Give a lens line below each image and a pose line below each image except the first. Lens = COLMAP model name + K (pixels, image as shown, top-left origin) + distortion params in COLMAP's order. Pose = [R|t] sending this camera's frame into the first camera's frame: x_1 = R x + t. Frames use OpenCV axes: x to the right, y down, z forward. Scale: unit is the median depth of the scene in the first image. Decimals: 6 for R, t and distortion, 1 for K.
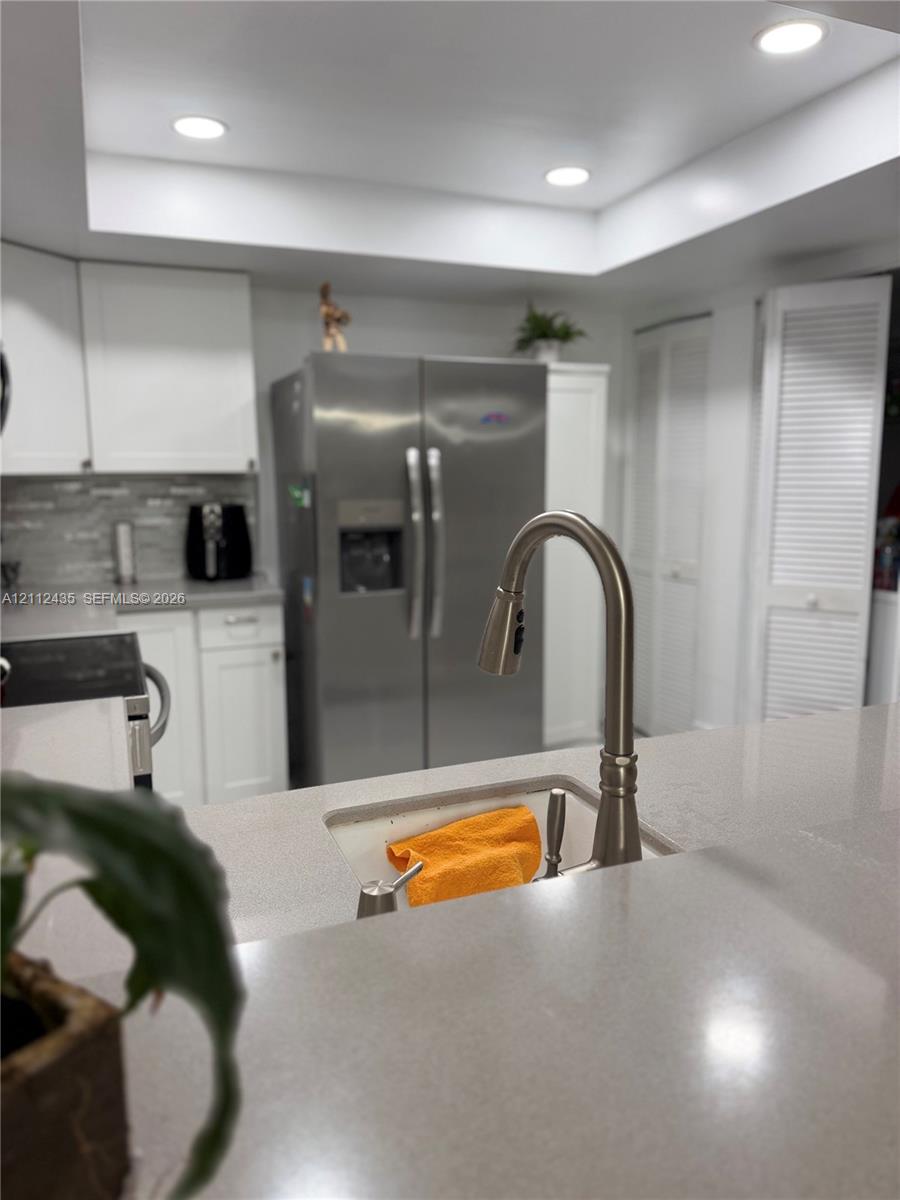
lens RADIAL K [[857.9, 0, 464.3], [0, 857.9, 602.6], [0, 0, 1]] dist [0.006210, 0.000480]
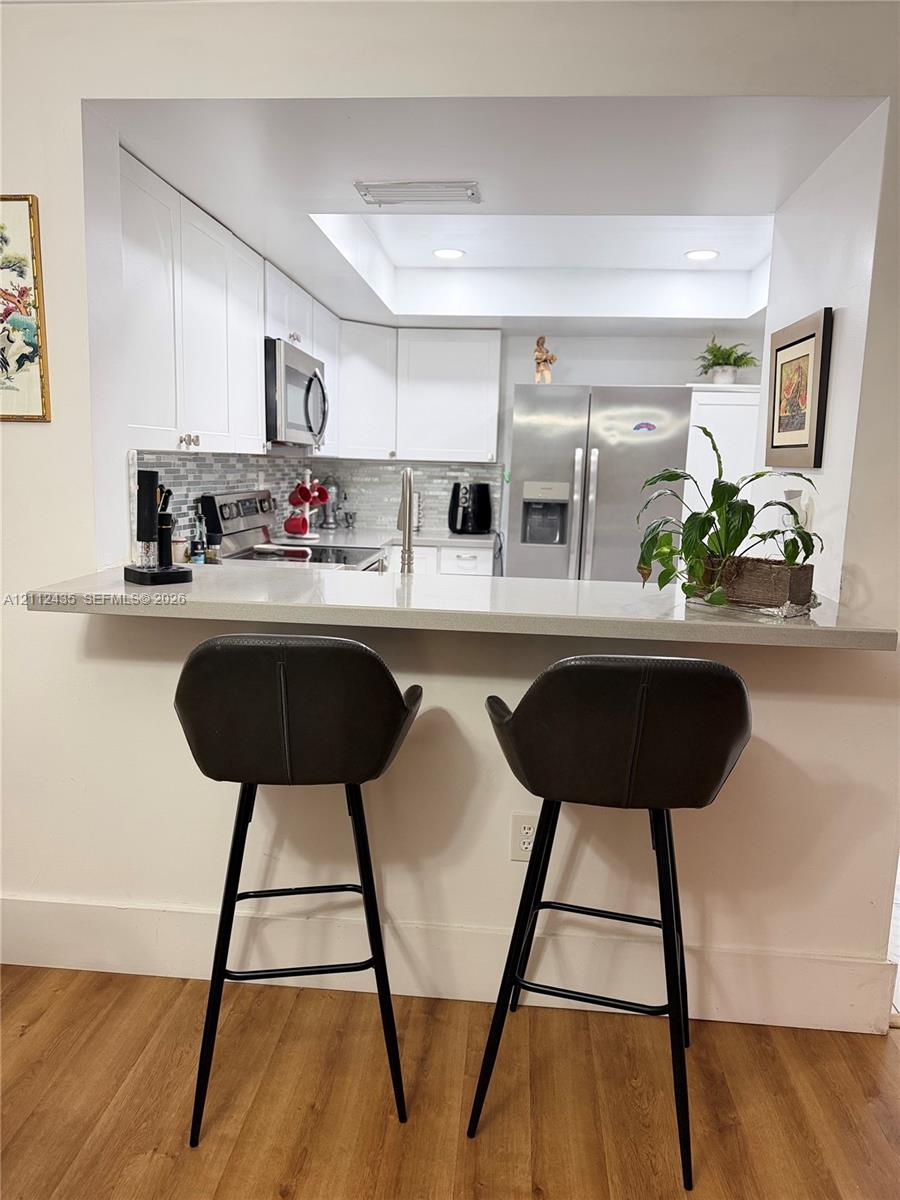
lens RADIAL K [[841.6, 0, 450.0], [0, 841.6, 600.0], [0, 0, 1]] dist [0.067306, -0.000854]
pose [[0.879117, 0.106986, -0.464444, 0.425233], [-0.109487, 0.993752, 0.021674, 0.066474], [0.463861, 0.031796, 0.885337, -0.351582]]
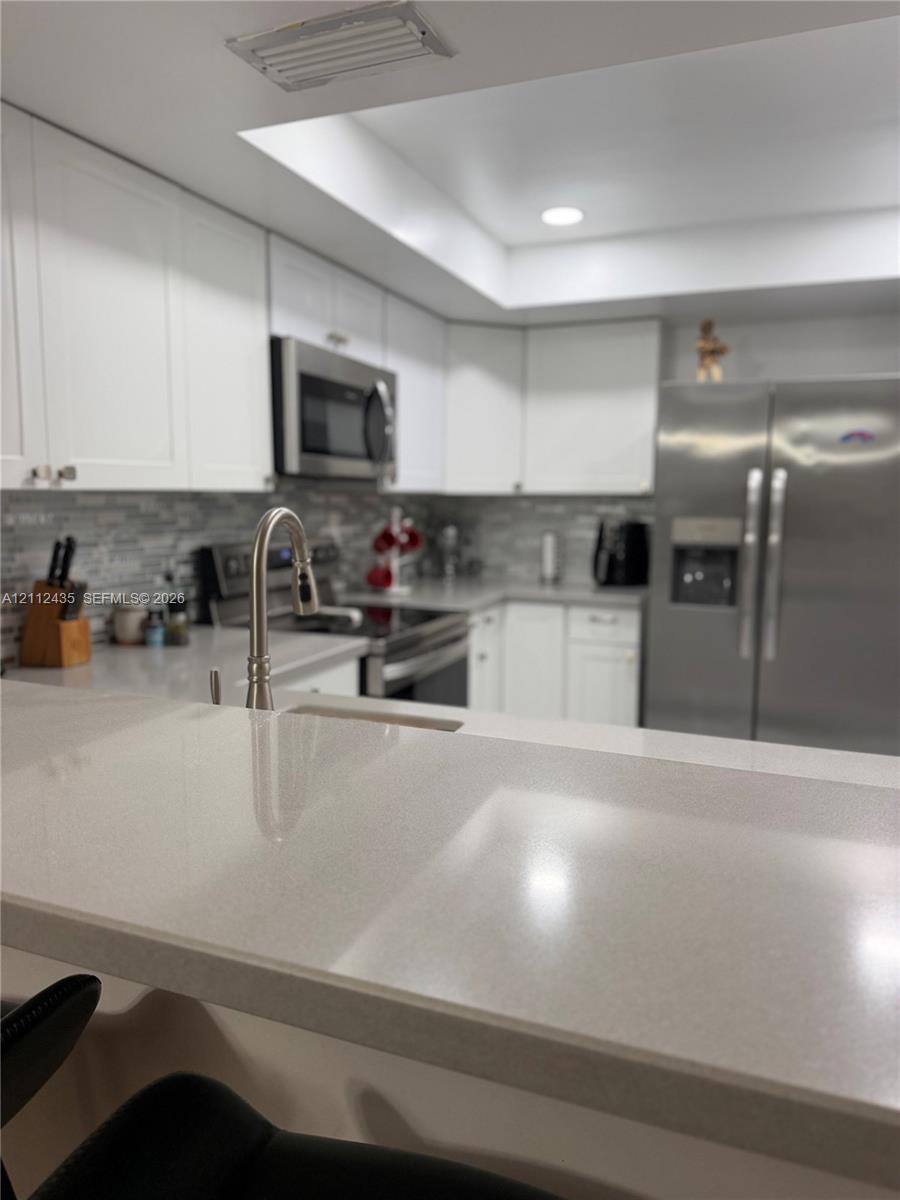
lens RADIAL K [[841.6, 0, 450.0], [0, 841.6, 600.0], [0, 0, 1]] dist [0.067306, -0.000854]
pose [[0.702632, 0.099978, -0.704495, 0.397440], [-0.124303, 0.992102, 0.016819, 0.000277], [0.700612, 0.075753, 0.709510, 0.038499]]
